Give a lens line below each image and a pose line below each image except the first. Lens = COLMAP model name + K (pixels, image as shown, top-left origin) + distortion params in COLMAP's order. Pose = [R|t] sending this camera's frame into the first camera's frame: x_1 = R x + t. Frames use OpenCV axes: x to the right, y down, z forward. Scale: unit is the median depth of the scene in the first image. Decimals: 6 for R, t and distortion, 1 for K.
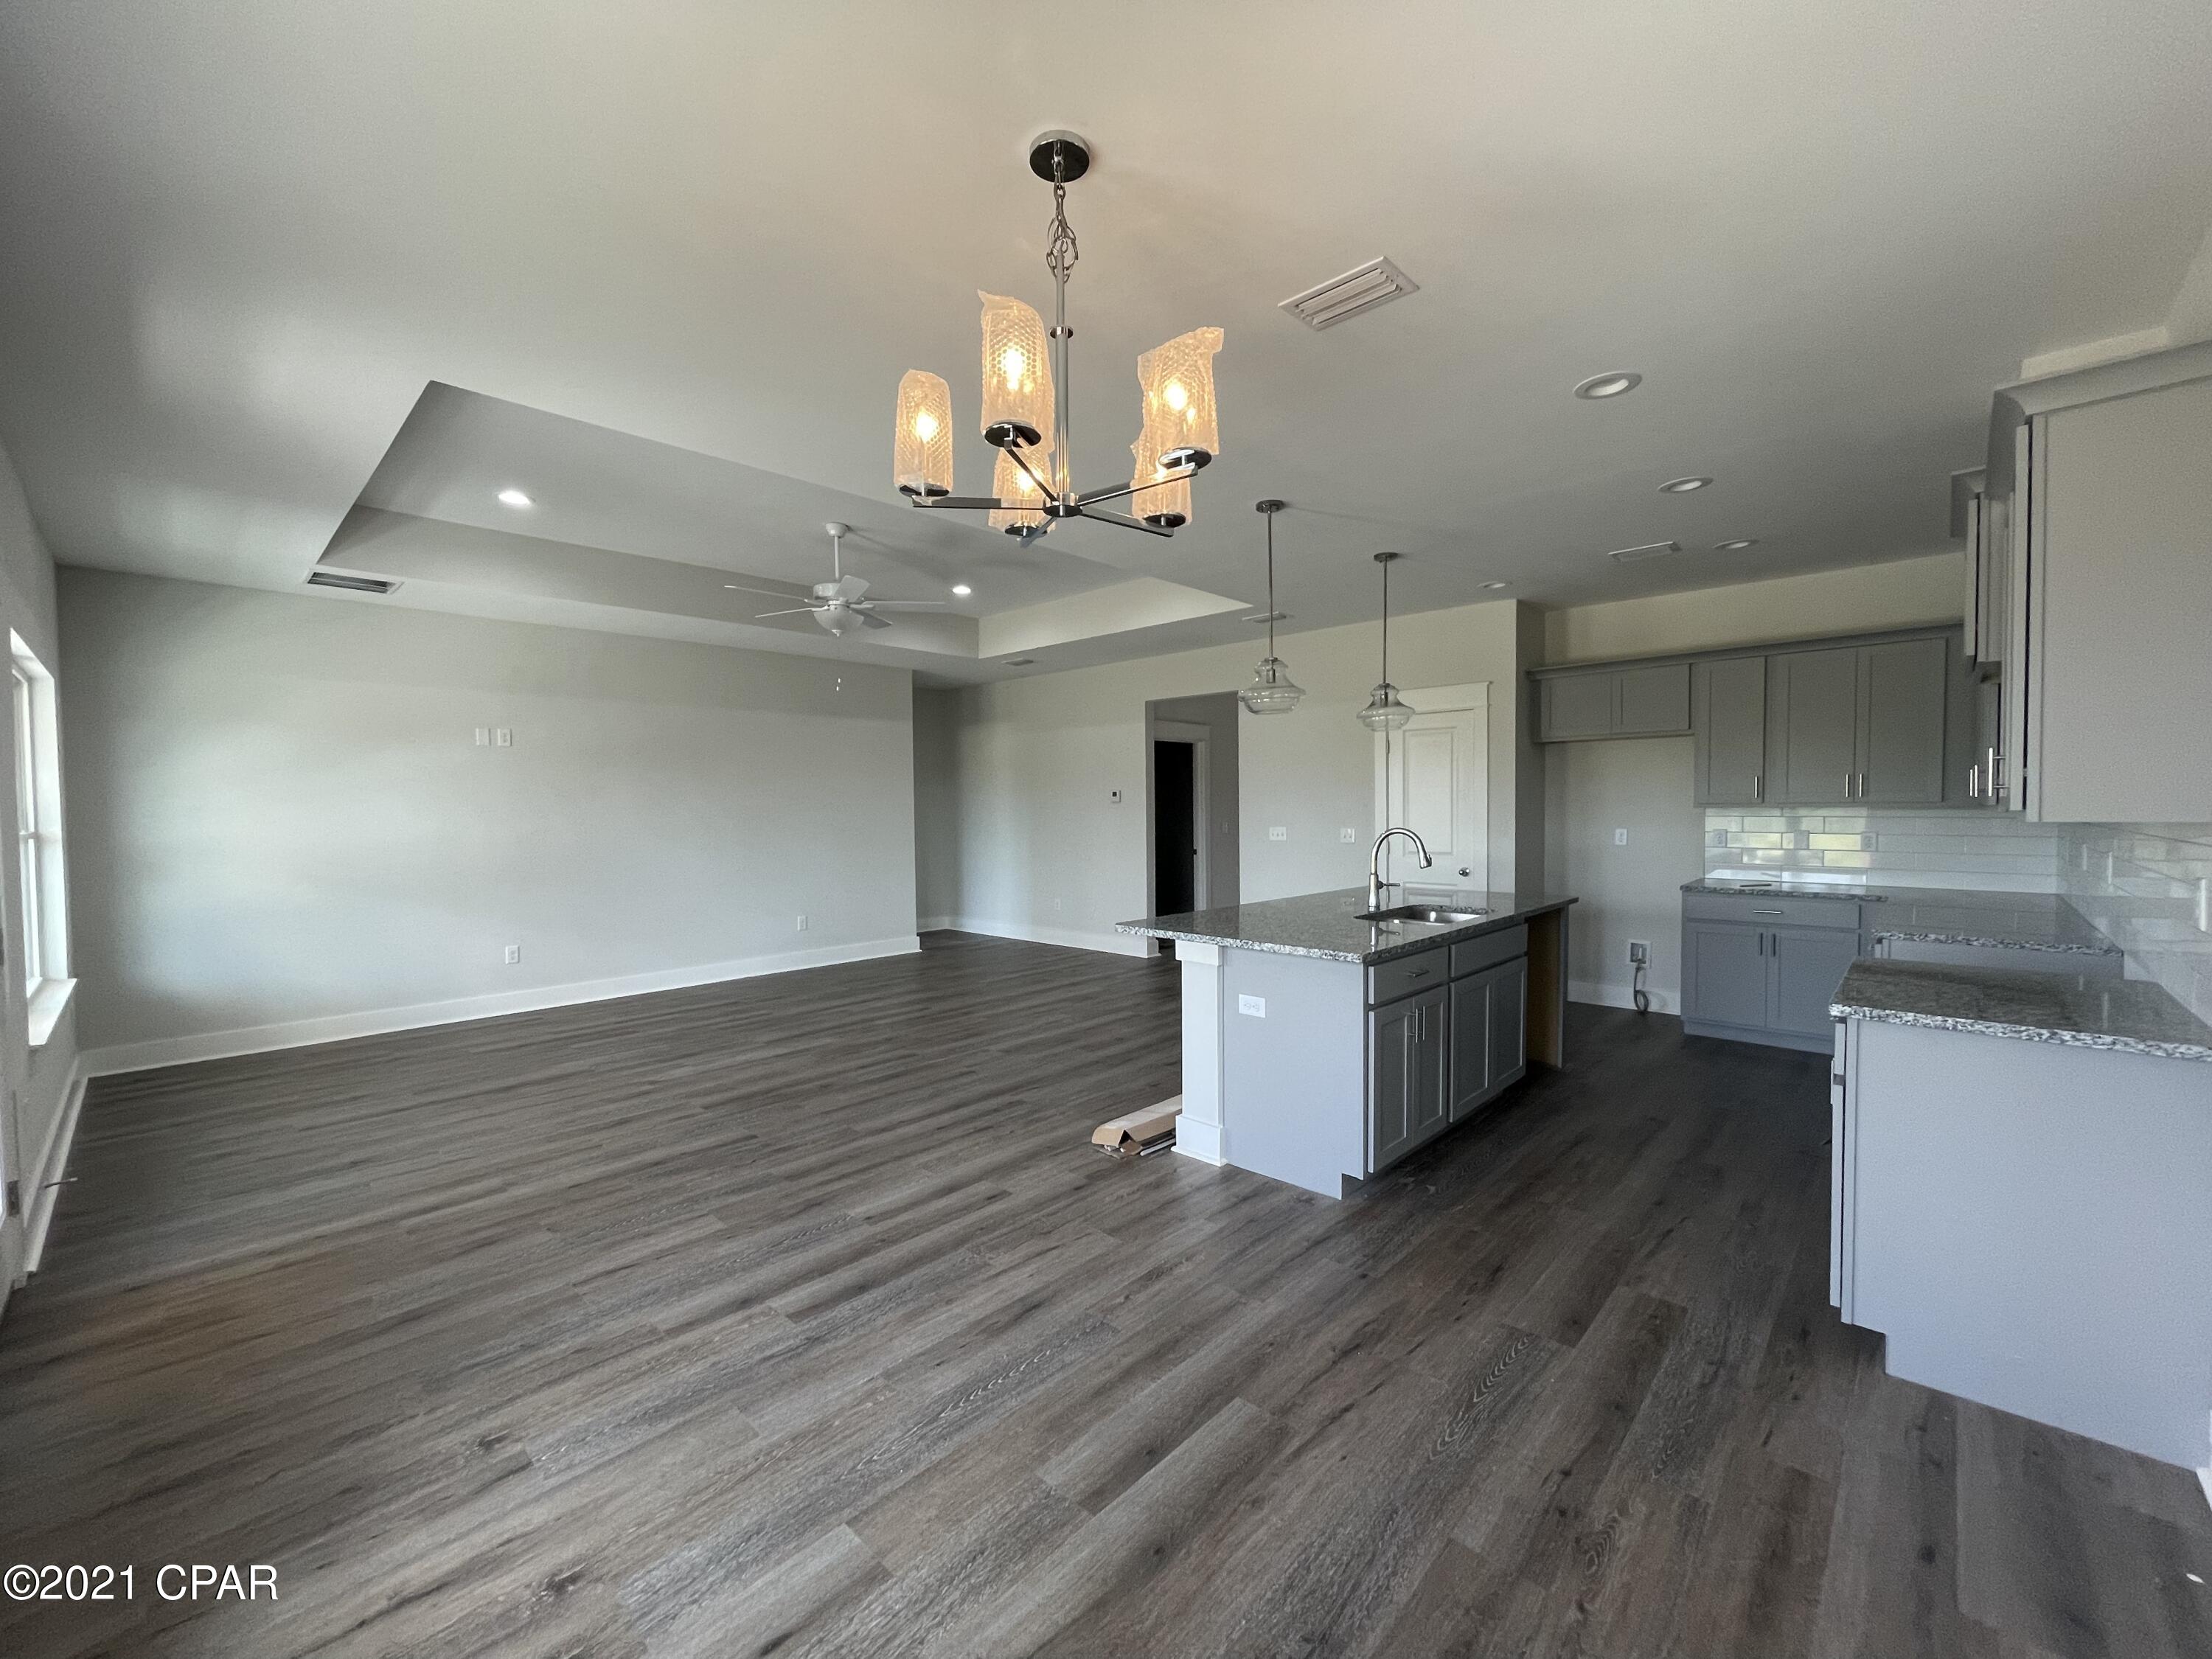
lens RADIAL K [[894.5, 0, 1107.7], [0, 894.5, 827.3], [0, 0, 1]] dist [-0.002260, 0.002812]
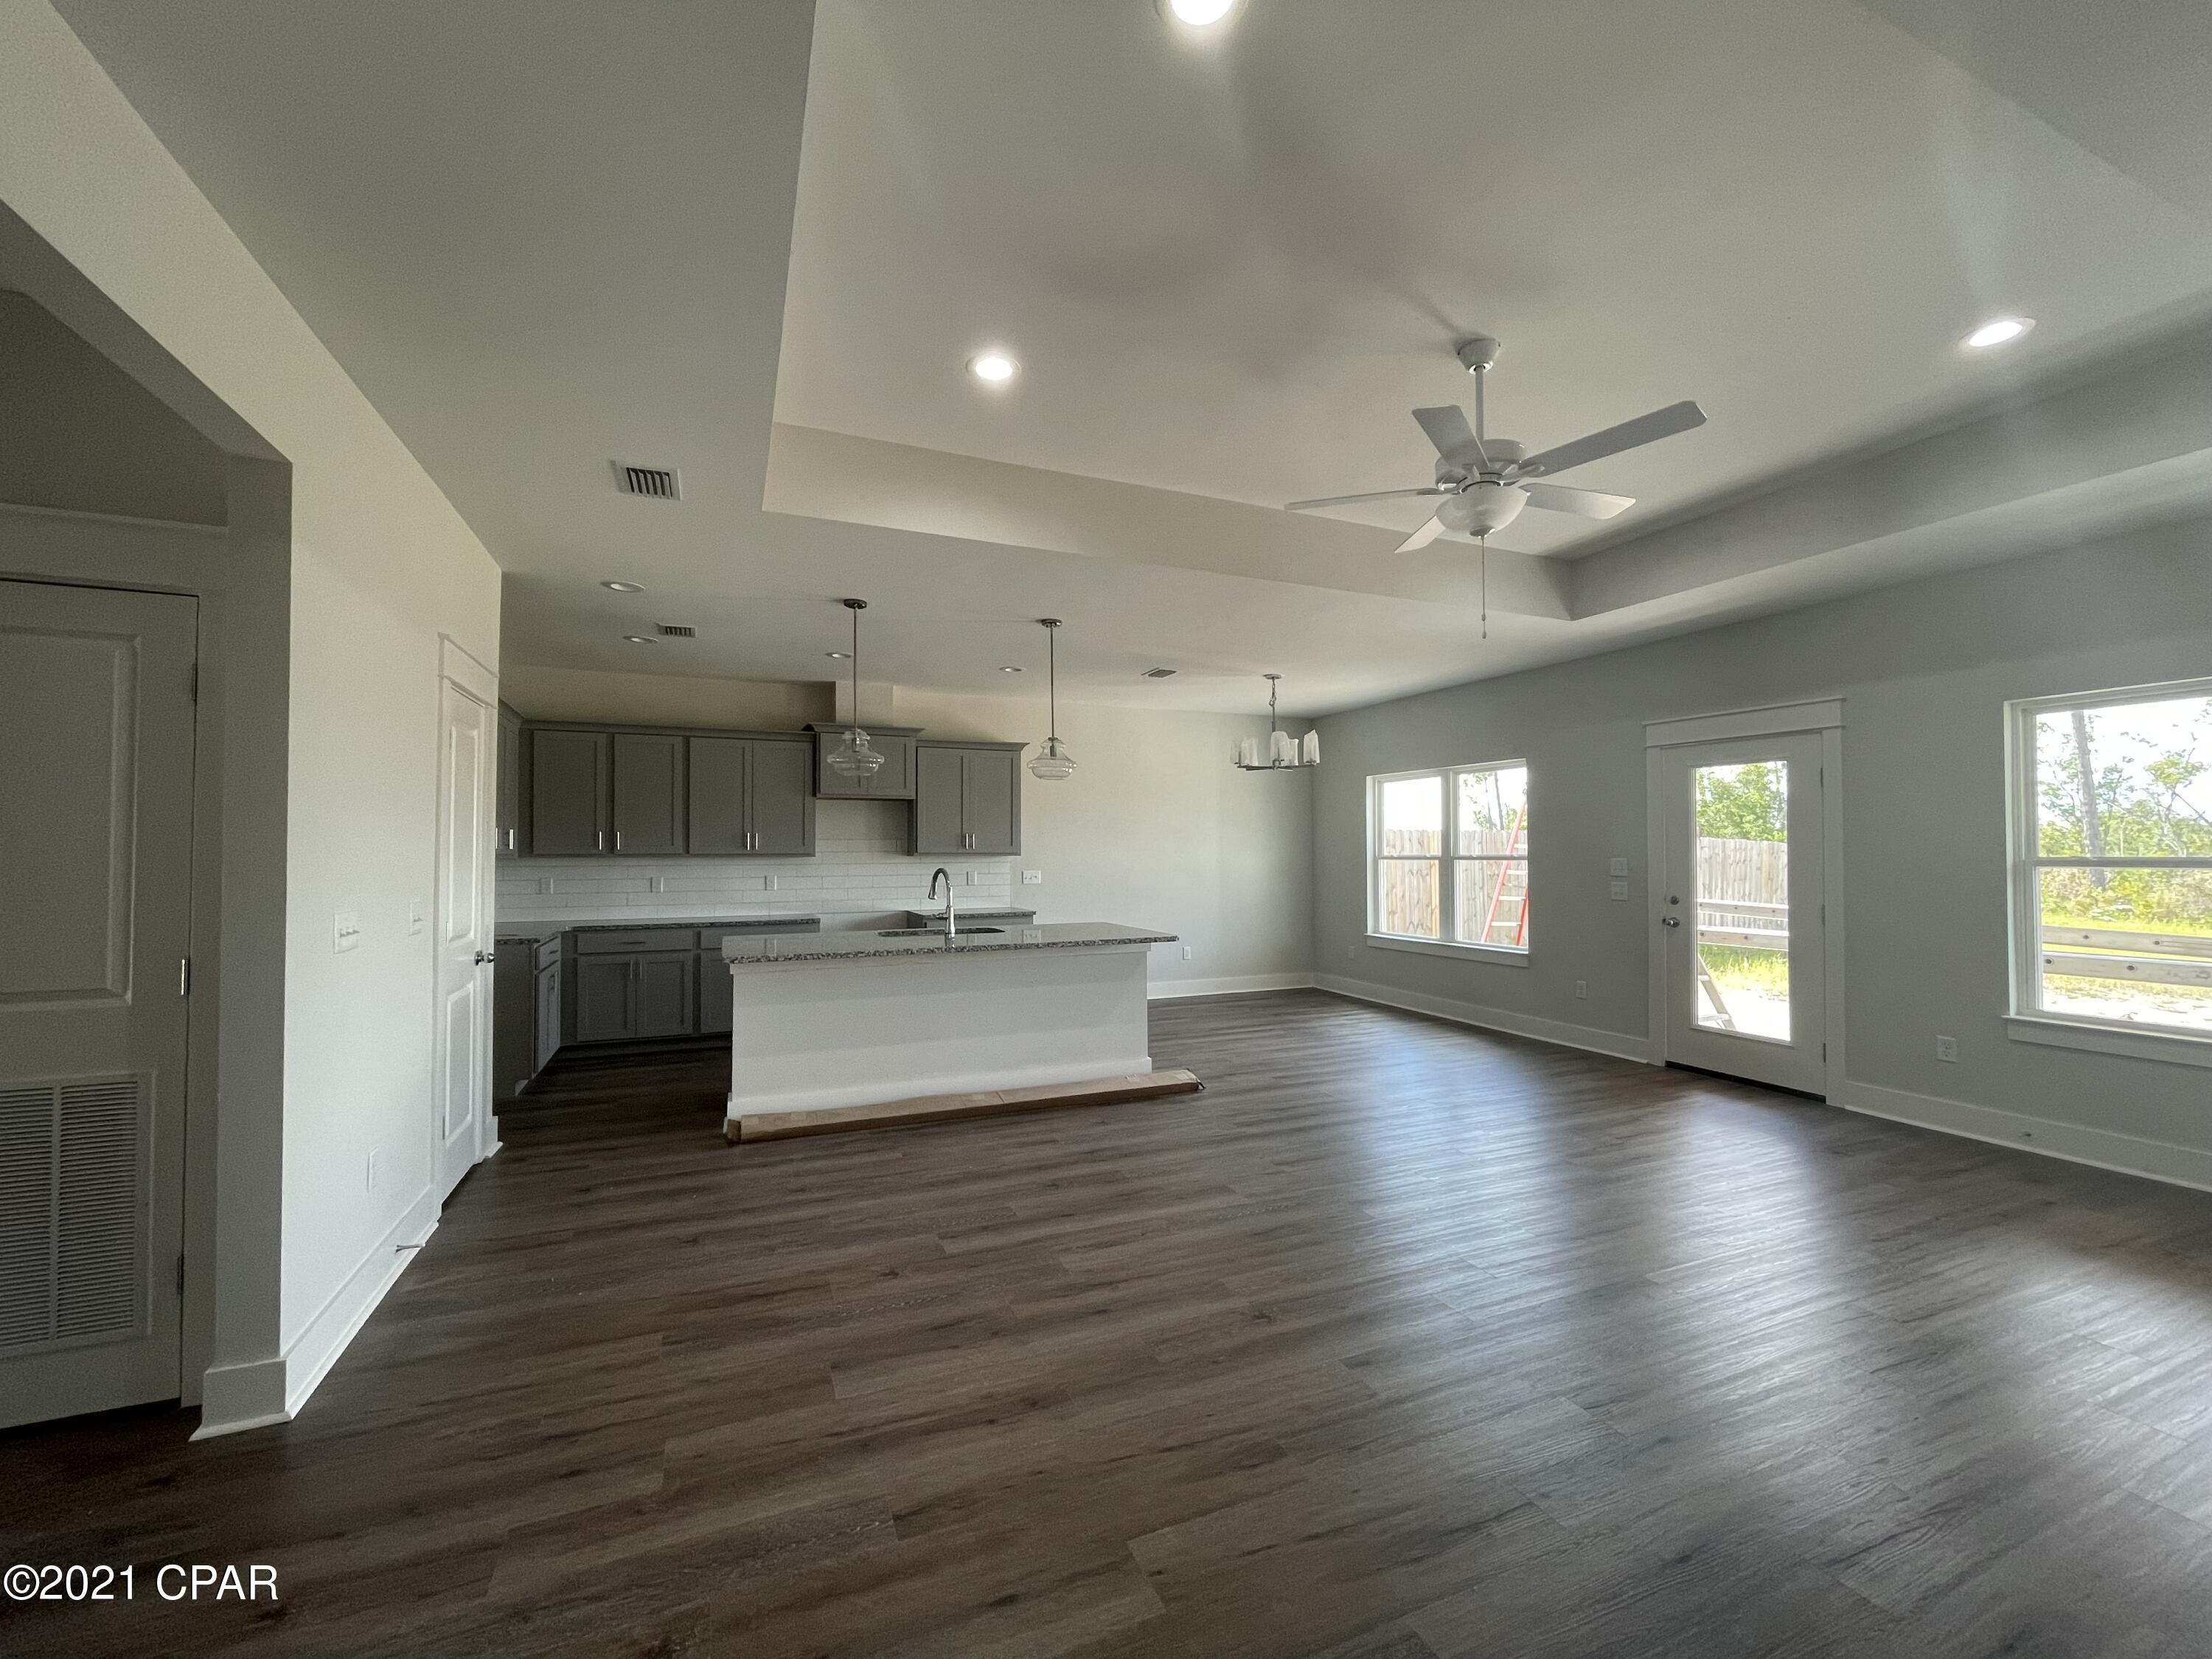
lens RADIAL K [[894.5, 0, 1106.8], [0, 894.5, 830.1], [0, 0, 1]] dist [-0.002260, 0.002812]
pose [[-0.916343, 0.010686, 0.400252, -0.338914], [0.013756, 0.999894, 0.004799, -0.043398], [-0.400158, 0.009903, -0.916392, 1.809053]]
